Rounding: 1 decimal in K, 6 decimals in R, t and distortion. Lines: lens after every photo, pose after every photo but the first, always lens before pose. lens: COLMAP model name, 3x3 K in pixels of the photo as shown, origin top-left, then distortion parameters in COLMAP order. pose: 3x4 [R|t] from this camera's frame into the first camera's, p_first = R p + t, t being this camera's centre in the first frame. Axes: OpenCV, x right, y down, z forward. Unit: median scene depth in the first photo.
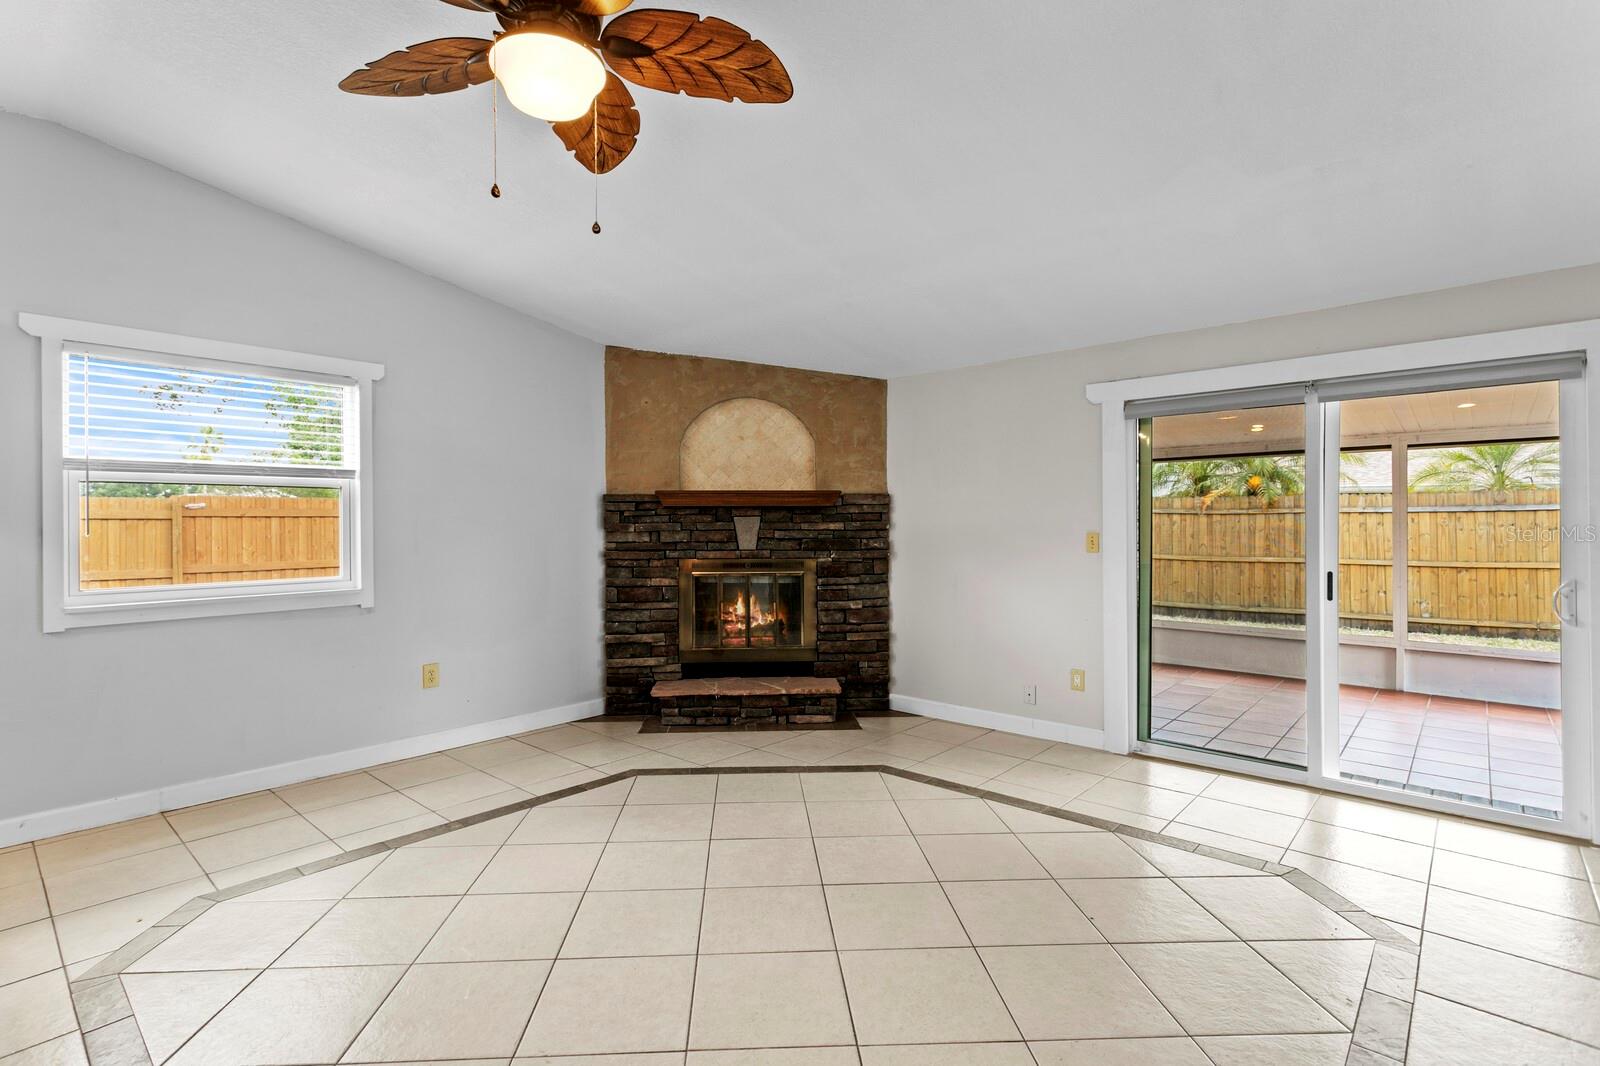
lens RADIAL K [[763.2, 0, 770.5], [0, 763.2, 521.6], [0, 0, 1]] dist [0.000361, -0.000057]
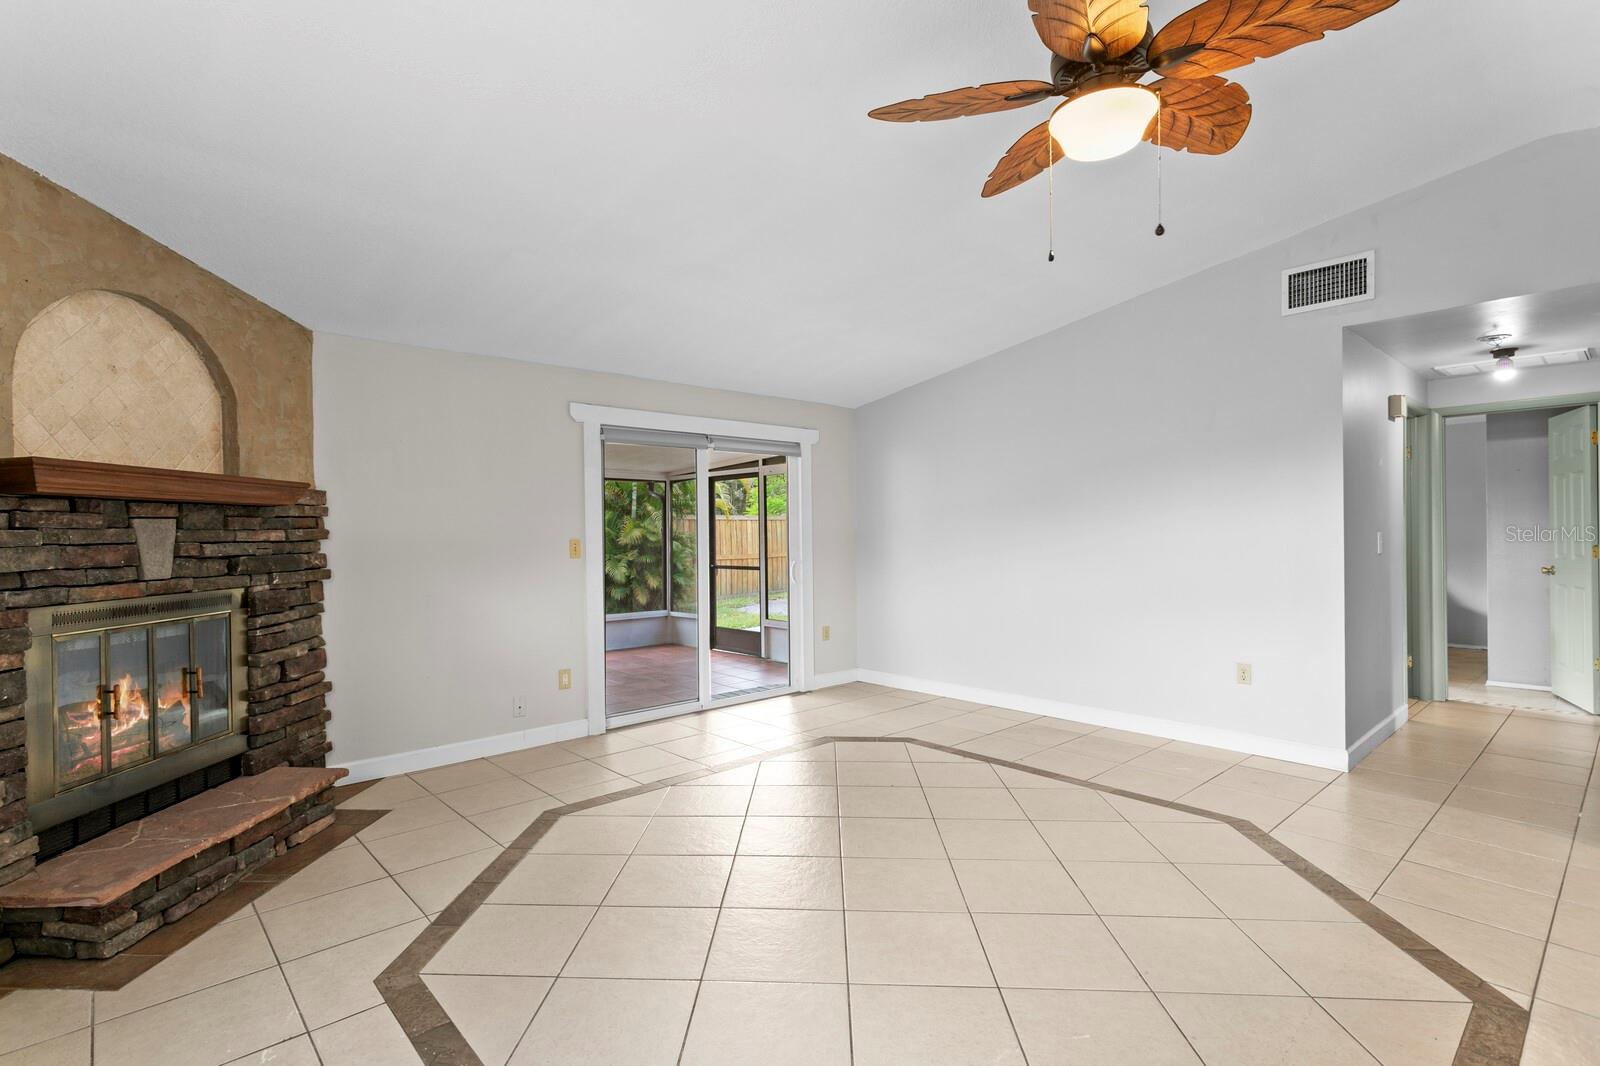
lens RADIAL K [[770.5, 0, 775.4], [0, 770.5, 531.4], [0, 0, 1]] dist [0.003755, 0.000972]
pose [[0.099018, 0.002873, 0.995081, -0.534214], [0.004124, 0.999986, -0.003297, 0.006222], [-0.995077, 0.004430, 0.099005, 0.506108]]
